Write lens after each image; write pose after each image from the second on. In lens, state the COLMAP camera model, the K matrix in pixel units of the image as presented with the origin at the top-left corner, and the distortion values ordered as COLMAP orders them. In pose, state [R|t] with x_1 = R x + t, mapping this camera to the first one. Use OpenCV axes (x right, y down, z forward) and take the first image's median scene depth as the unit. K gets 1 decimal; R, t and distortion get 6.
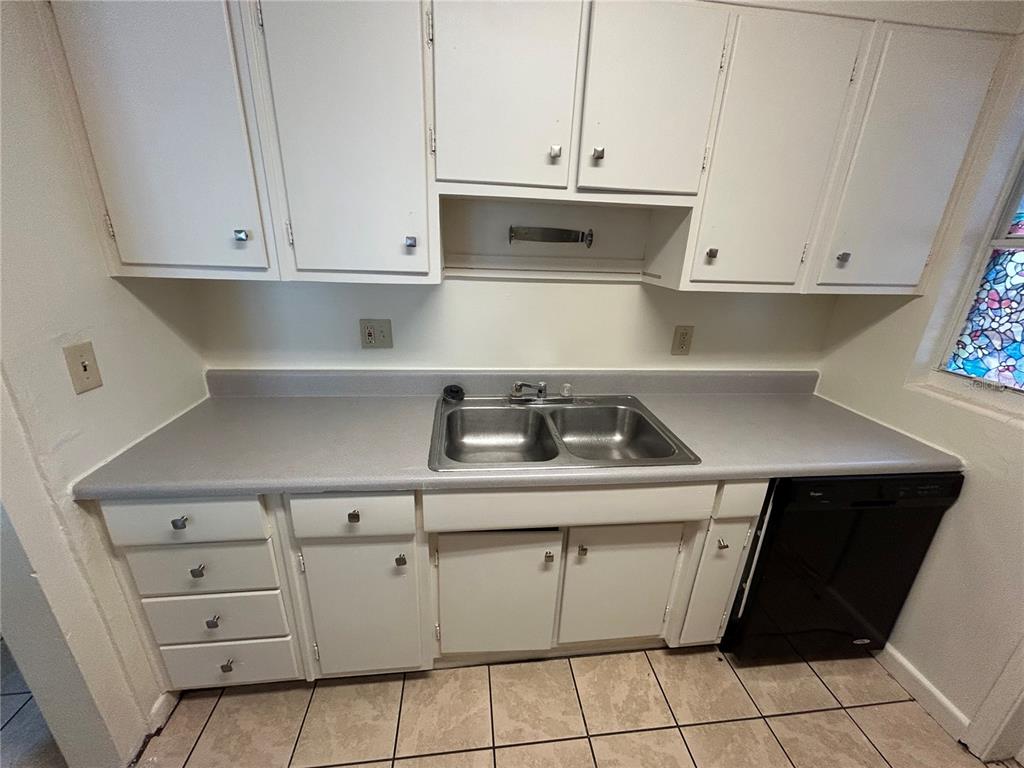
lens RADIAL K [[409.7, 0, 511.7], [0, 409.7, 384.5], [0, 0, 1]] dist [-0.000153, -0.000139]
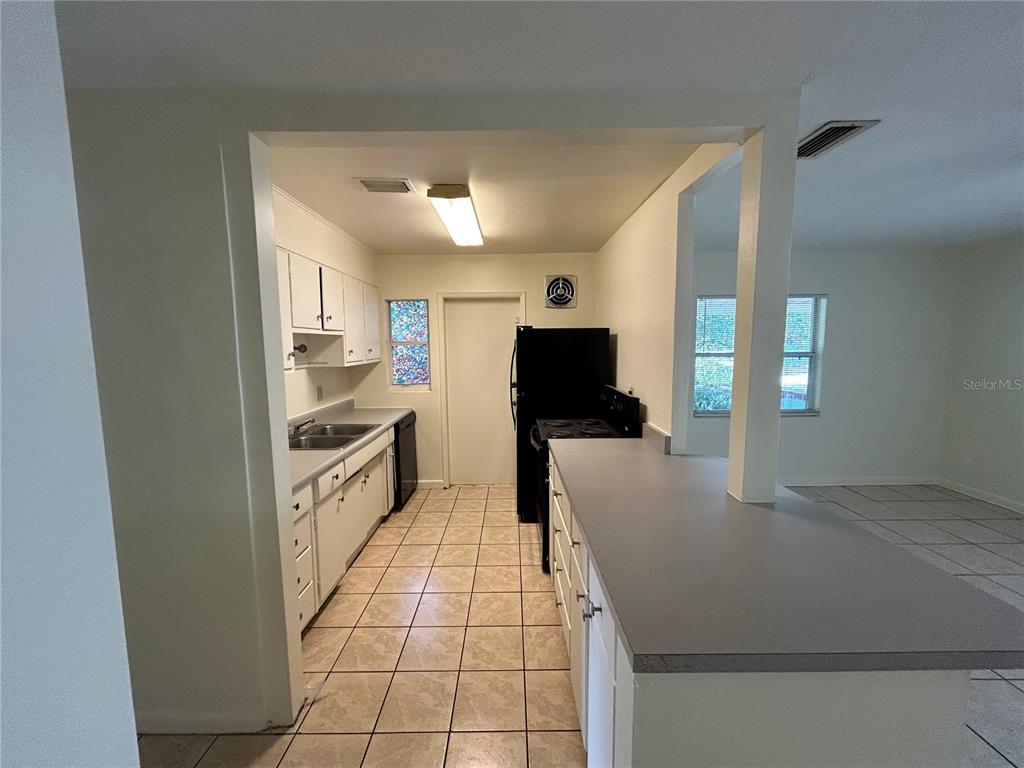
lens RADIAL K [[409.7, 0, 512.8], [0, 409.7, 387.8], [0, 0, 1]] dist [-0.000153, -0.000139]
pose [[0.112177, -0.142414, 0.983430, -1.738248], [0.349460, 0.932111, 0.095120, 0.008533], [-0.930212, 0.332999, 0.154329, -0.252263]]
